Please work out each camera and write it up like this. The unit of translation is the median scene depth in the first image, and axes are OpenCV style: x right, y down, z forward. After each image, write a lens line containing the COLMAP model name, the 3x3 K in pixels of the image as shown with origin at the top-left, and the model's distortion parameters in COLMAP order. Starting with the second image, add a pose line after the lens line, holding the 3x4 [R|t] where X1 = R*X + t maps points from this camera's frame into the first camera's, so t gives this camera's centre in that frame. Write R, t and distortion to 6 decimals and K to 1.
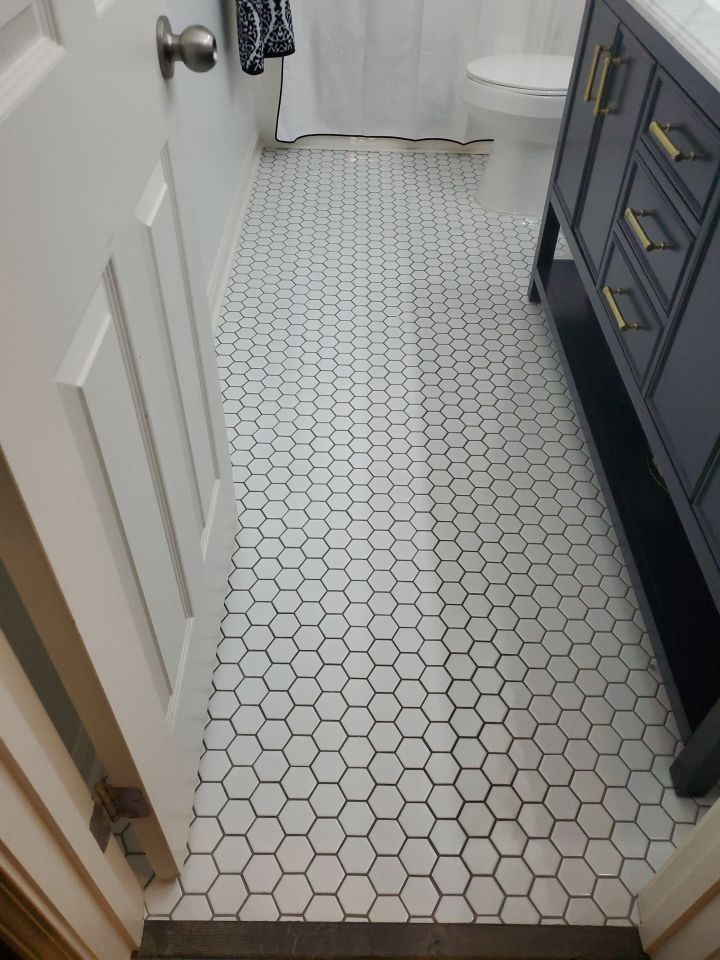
lens RADIAL K [[746.9, 0, 365.1], [0, 746.9, 469.1], [0, 0, 1]] dist [0.037198, -0.035440]
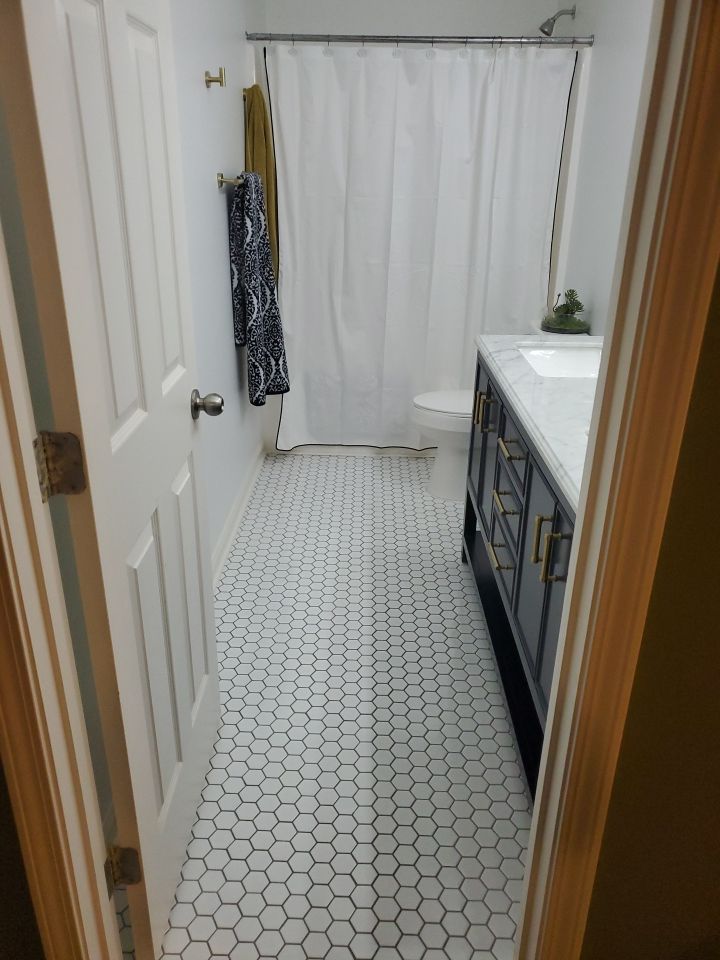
lens RADIAL K [[746.9, 0, 350.9], [0, 746.9, 488.6], [0, 0, 1]] dist [0.037198, -0.035440]
pose [[0.999583, -0.004059, -0.028576, 0.099820], [-0.006166, 0.937178, -0.348798, 0.159988], [0.028197, 0.348829, 0.936762, -0.376182]]
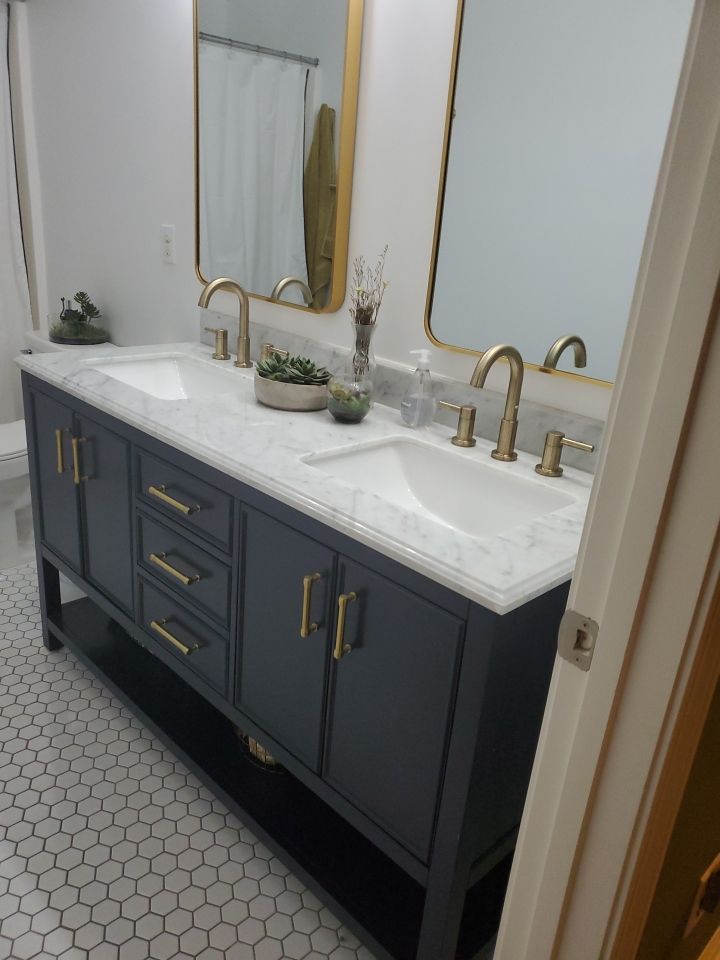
lens RADIAL K [[746.9, 0, 373.7], [0, 746.9, 485.6], [0, 0, 1]] dist [0.037198, -0.035440]
pose [[0.704808, -0.220291, 0.674328, -0.146992], [0.441476, 0.880267, -0.173864, -0.086203], [-0.555288, 0.420240, 0.717672, -0.044680]]
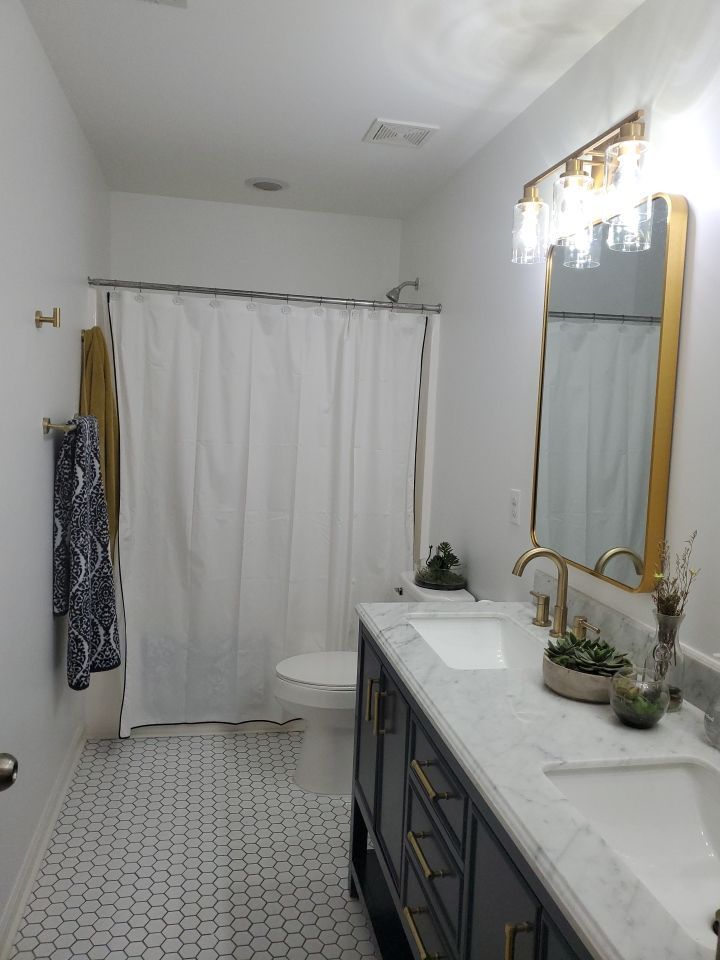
lens RADIAL K [[746.9, 0, 362.0], [0, 746.9, 470.4], [0, 0, 1]] dist [0.037198, -0.035440]
pose [[0.979320, -0.000910, 0.202314, 0.054074], [0.126322, 0.783864, -0.607948, -0.092881], [-0.158033, 0.620932, 0.767769, -0.157987]]
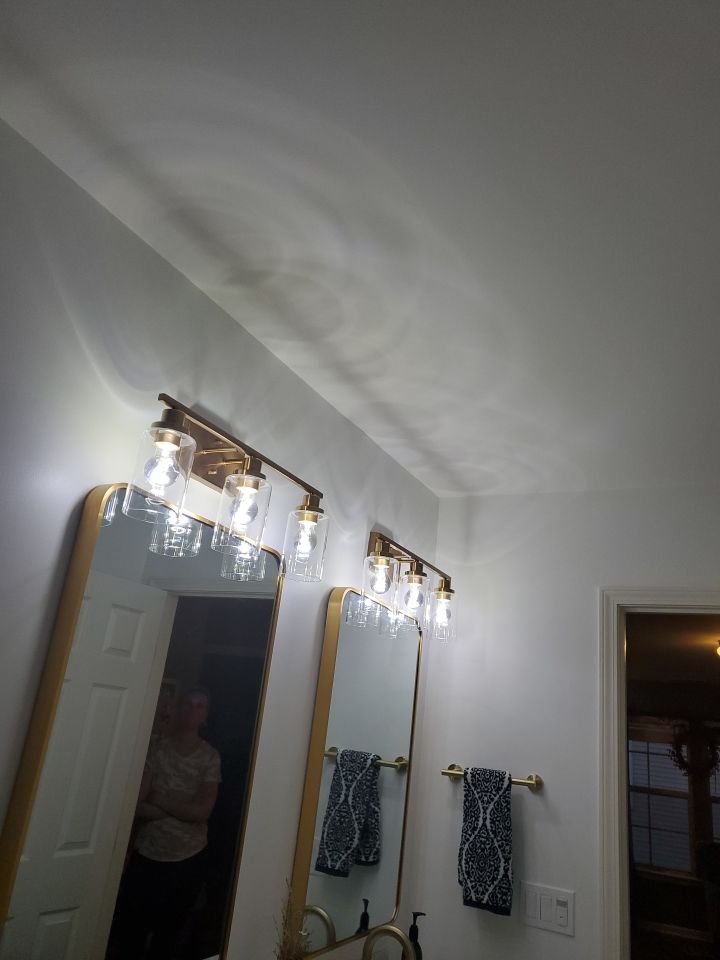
lens RADIAL K [[746.9, 0, 360.3], [0, 746.9, 462.5], [0, 0, 1]] dist [0.037198, -0.035440]
pose [[-0.885719, 0.033725, 0.462996, 0.029886], [0.213993, 0.914732, 0.342742, -1.550398], [-0.411958, 0.402650, -0.817412, 1.239473]]
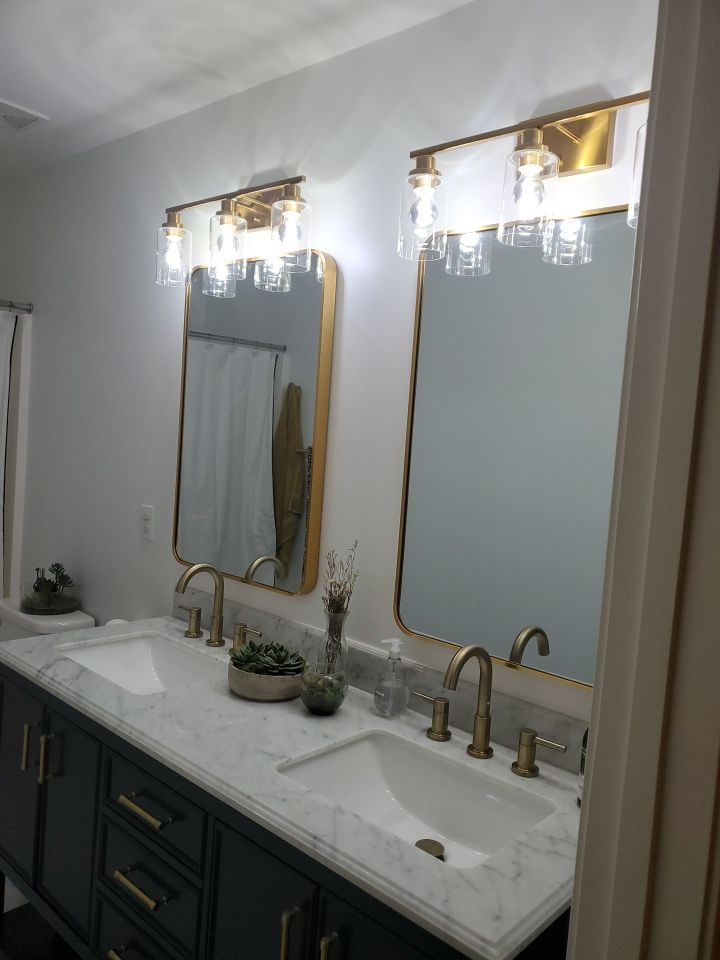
lens RADIAL K [[746.9, 0, 365.9], [0, 746.9, 473.5], [0, 0, 1]] dist [0.037198, -0.035440]
pose [[0.670568, -0.018731, 0.741611, -0.186444], [0.471310, 0.782761, -0.406390, -0.172769], [-0.572892, 0.622041, 0.533723, -0.125901]]
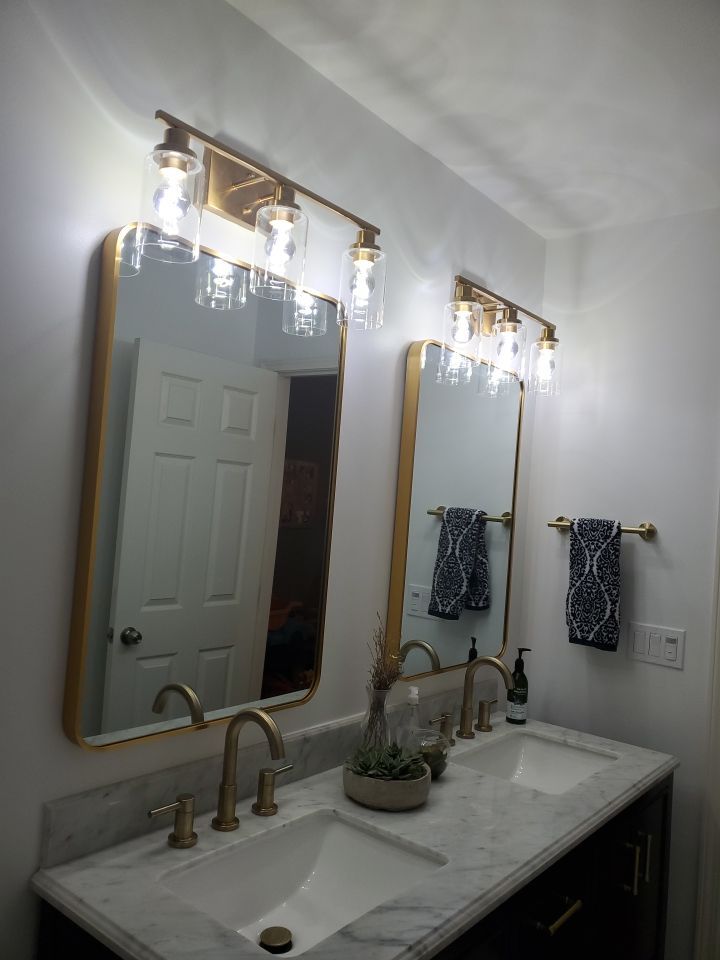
lens RADIAL K [[746.9, 0, 352.5], [0, 746.9, 479.0], [0, 0, 1]] dist [0.037198, -0.035440]
pose [[-0.768778, -0.064528, 0.636251, -0.041727], [0.371886, 0.764277, 0.526860, -1.411343], [-0.520270, 0.641651, -0.563563, 1.162287]]
